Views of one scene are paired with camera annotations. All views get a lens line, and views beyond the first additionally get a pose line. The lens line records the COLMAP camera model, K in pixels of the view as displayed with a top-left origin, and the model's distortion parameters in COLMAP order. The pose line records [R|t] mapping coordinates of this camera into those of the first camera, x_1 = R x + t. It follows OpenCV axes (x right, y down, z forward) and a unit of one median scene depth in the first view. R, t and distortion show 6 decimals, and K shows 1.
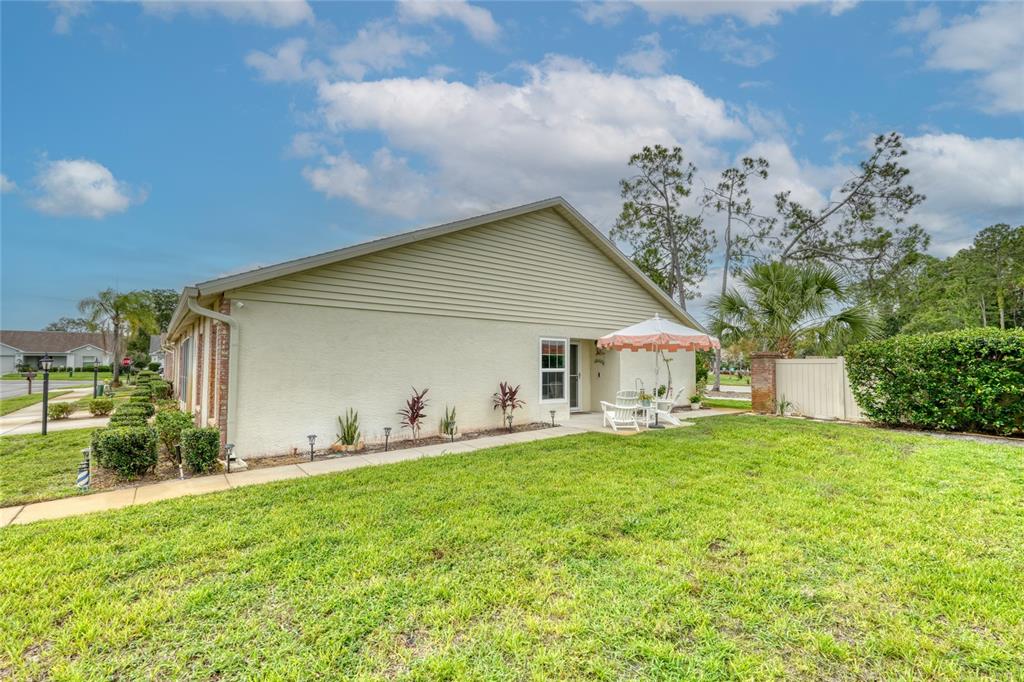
lens RADIAL K [[463.5, 0, 508.2], [0, 463.5, 339.3], [0, 0, 1]] dist [0.001184, 0.002338]
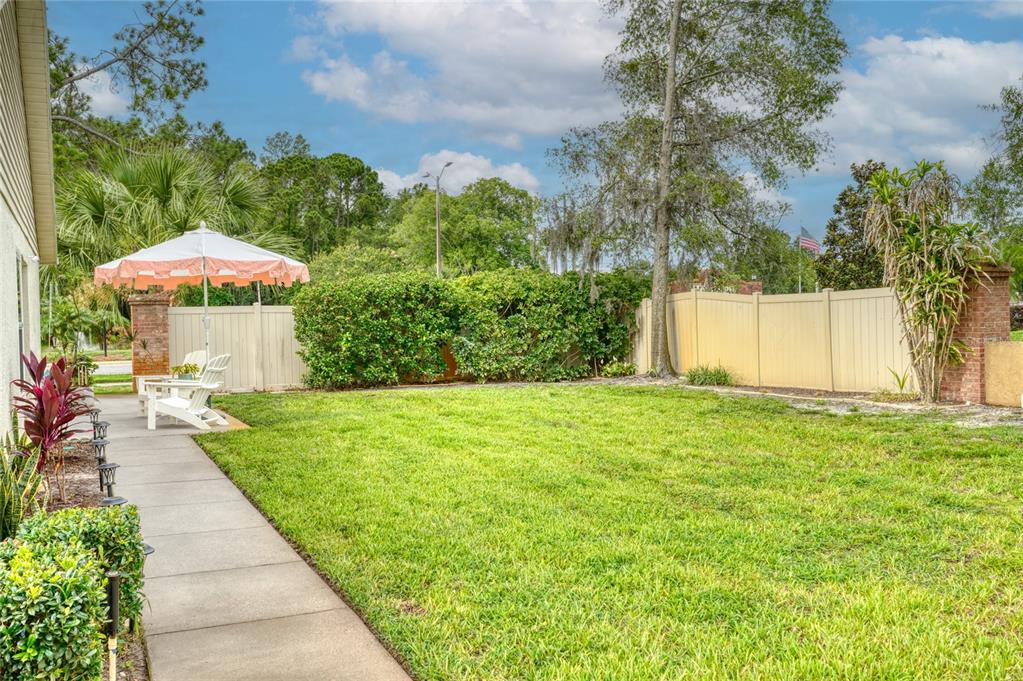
lens RADIAL K [[894.9, 0, 508.9], [0, 894.9, 343.3], [0, 0, 1]] dist [0.000014, 0.002323]
pose [[0.233855, -0.034281, 0.971667, -0.314560], [-0.042286, 0.998074, 0.045390, 0.013513], [-0.971352, -0.051703, 0.231955, 0.178237]]
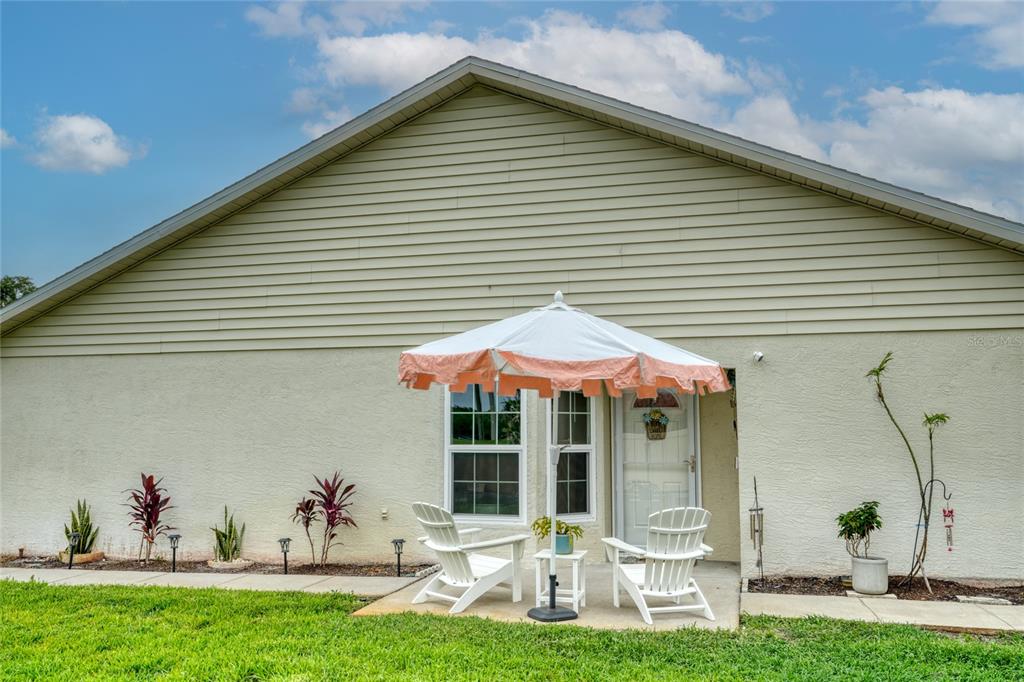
lens RADIAL K [[851.5, 0, 513.6], [0, 851.5, 344.1], [0, 0, 1]] dist [0.002861, 0.010969]
pose [[0.589205, -0.070865, -0.804870, 0.850289], [0.053200, 0.997387, -0.048871, 0.010037], [0.806231, -0.014024, 0.591435, 0.610023]]
